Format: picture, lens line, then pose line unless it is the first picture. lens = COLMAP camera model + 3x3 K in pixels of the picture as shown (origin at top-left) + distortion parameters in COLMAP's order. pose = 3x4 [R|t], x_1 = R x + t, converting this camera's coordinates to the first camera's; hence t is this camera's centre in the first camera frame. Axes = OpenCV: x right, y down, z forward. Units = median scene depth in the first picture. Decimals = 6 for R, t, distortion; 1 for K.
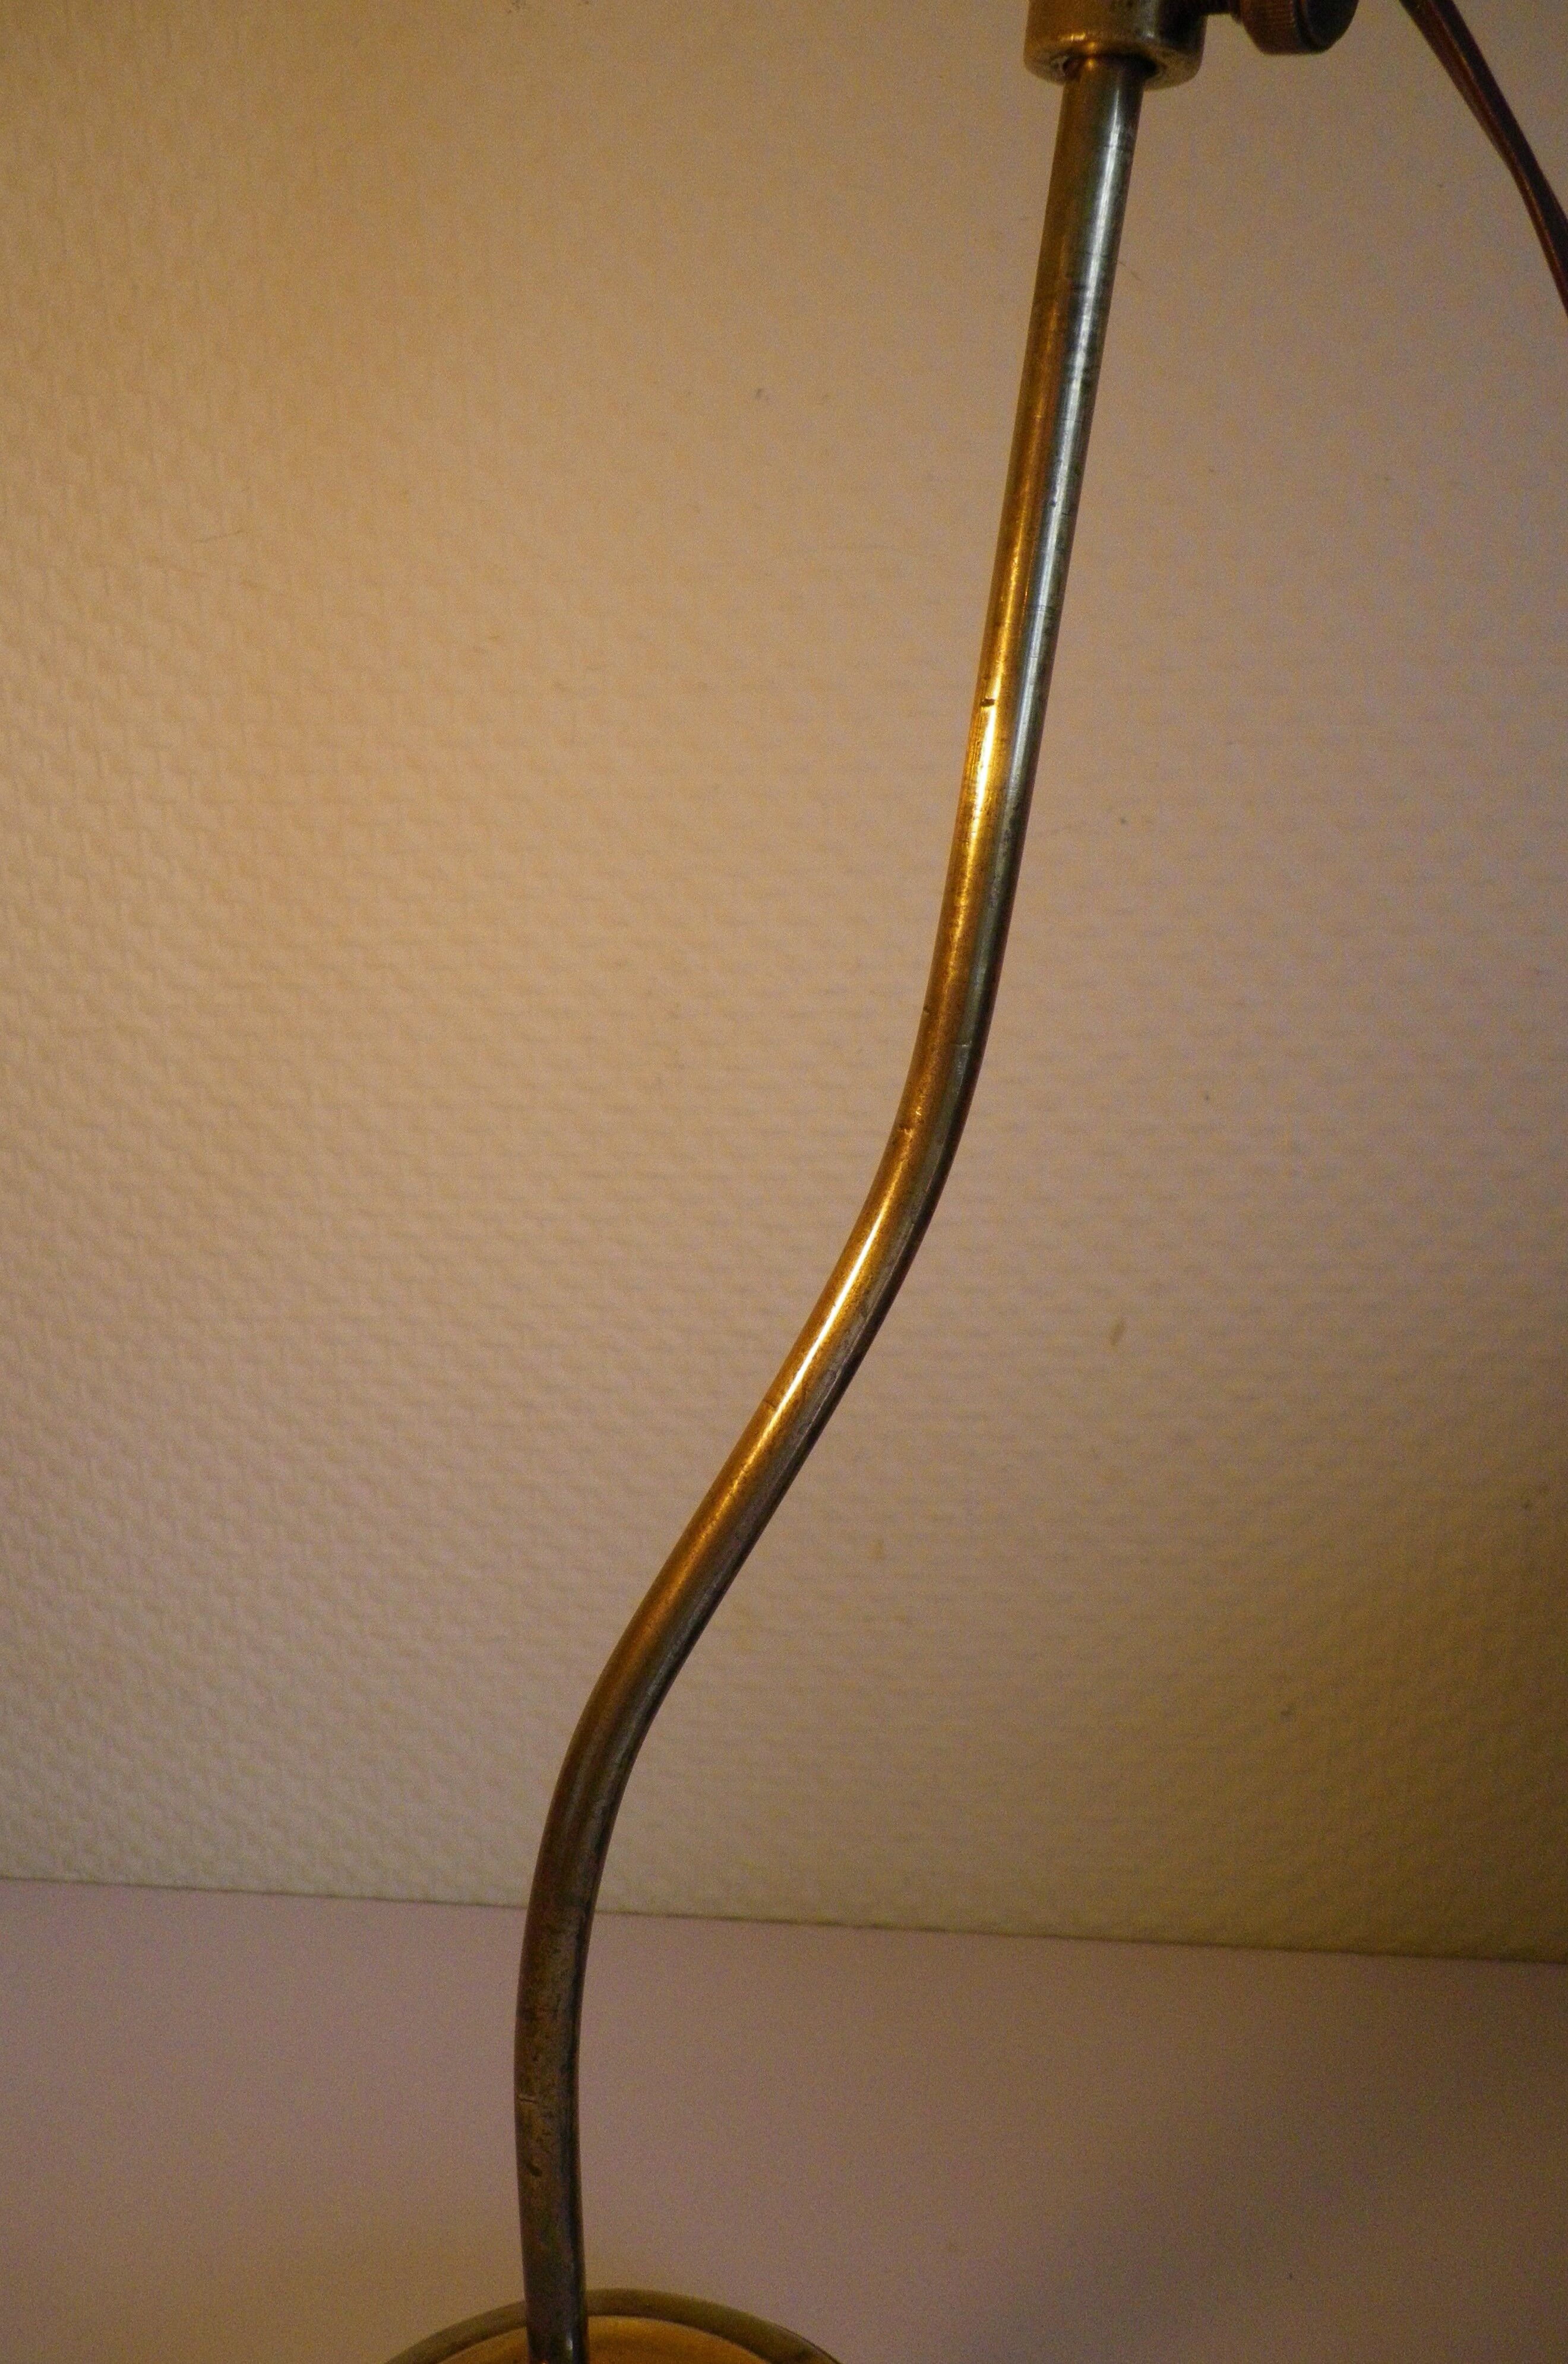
lens RADIAL K [[1766.9, 0, 784.0], [0, 1766.9, 1182.0], [0, 0, 1]] dist [0.003505, -0.000531]
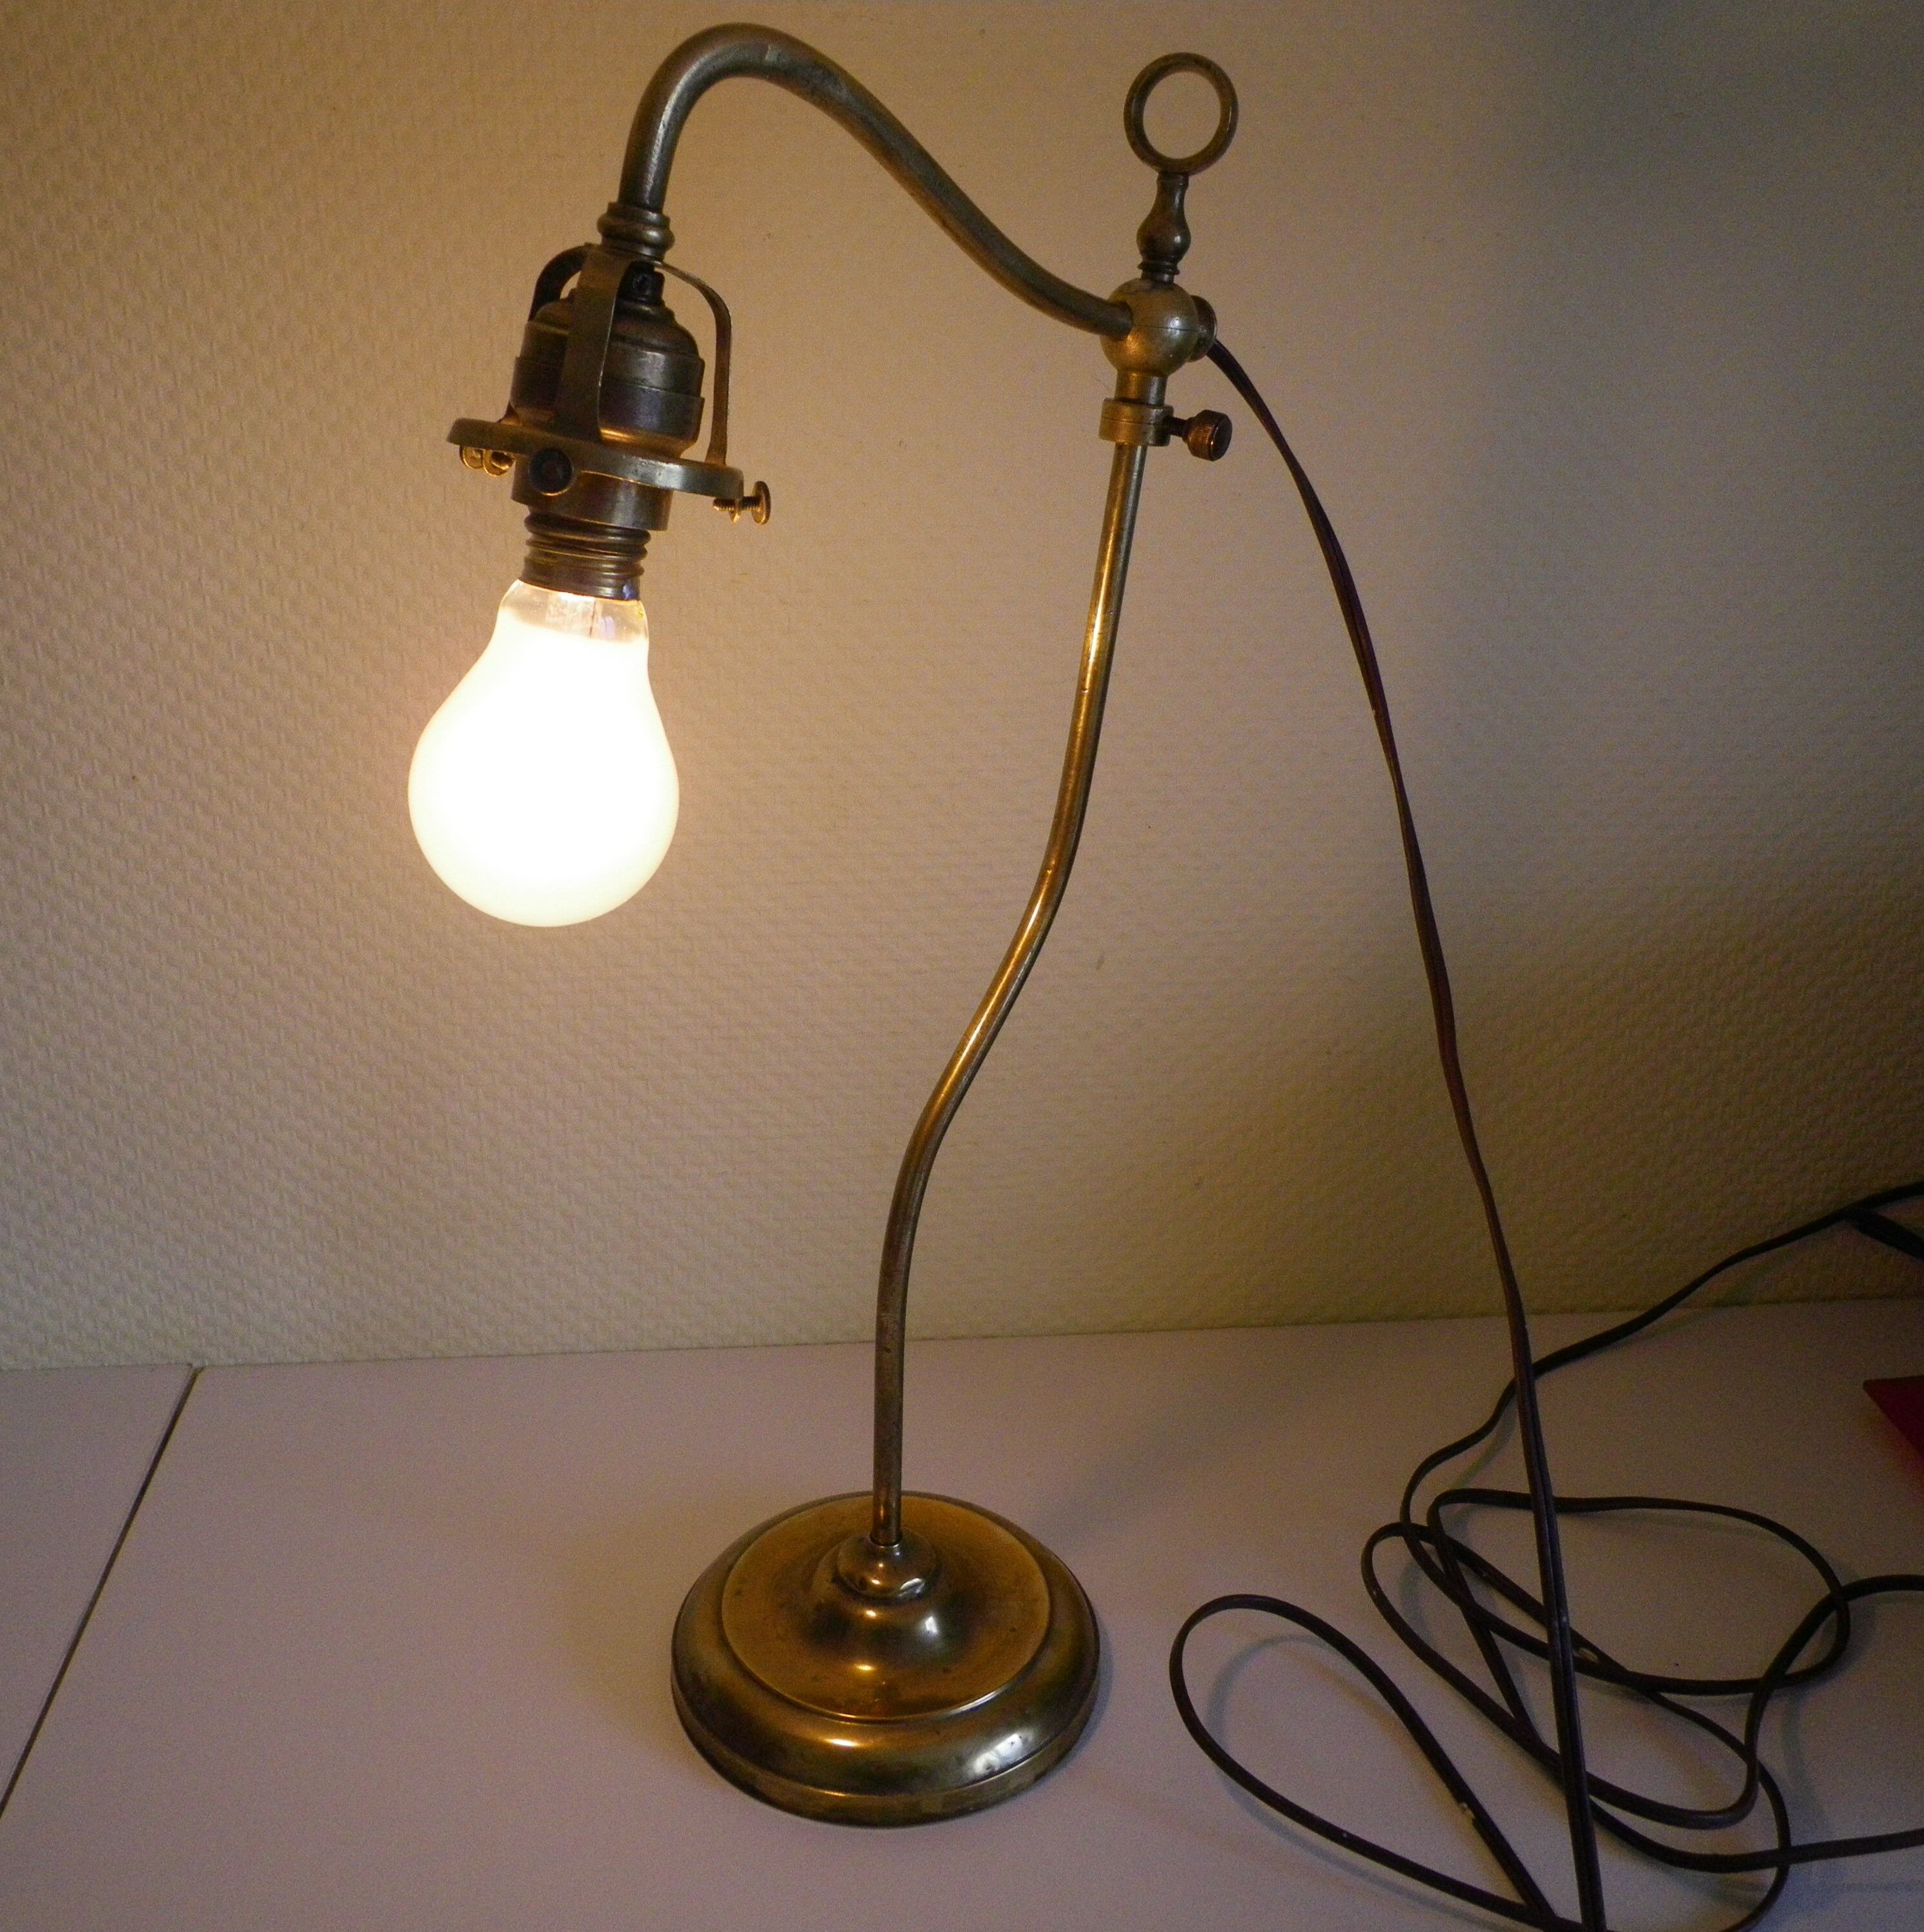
lens RADIAL K [[2080.1, 0, 962.0], [0, 2080.1, 966.0], [0, 0, 1]] dist [-0.002033, -0.002474]
pose [[0.980252, -0.044983, 0.192570, -0.315085], [0.032114, 0.997069, 0.069434, -0.053885], [-0.195129, -0.061878, 0.978824, -0.904930]]
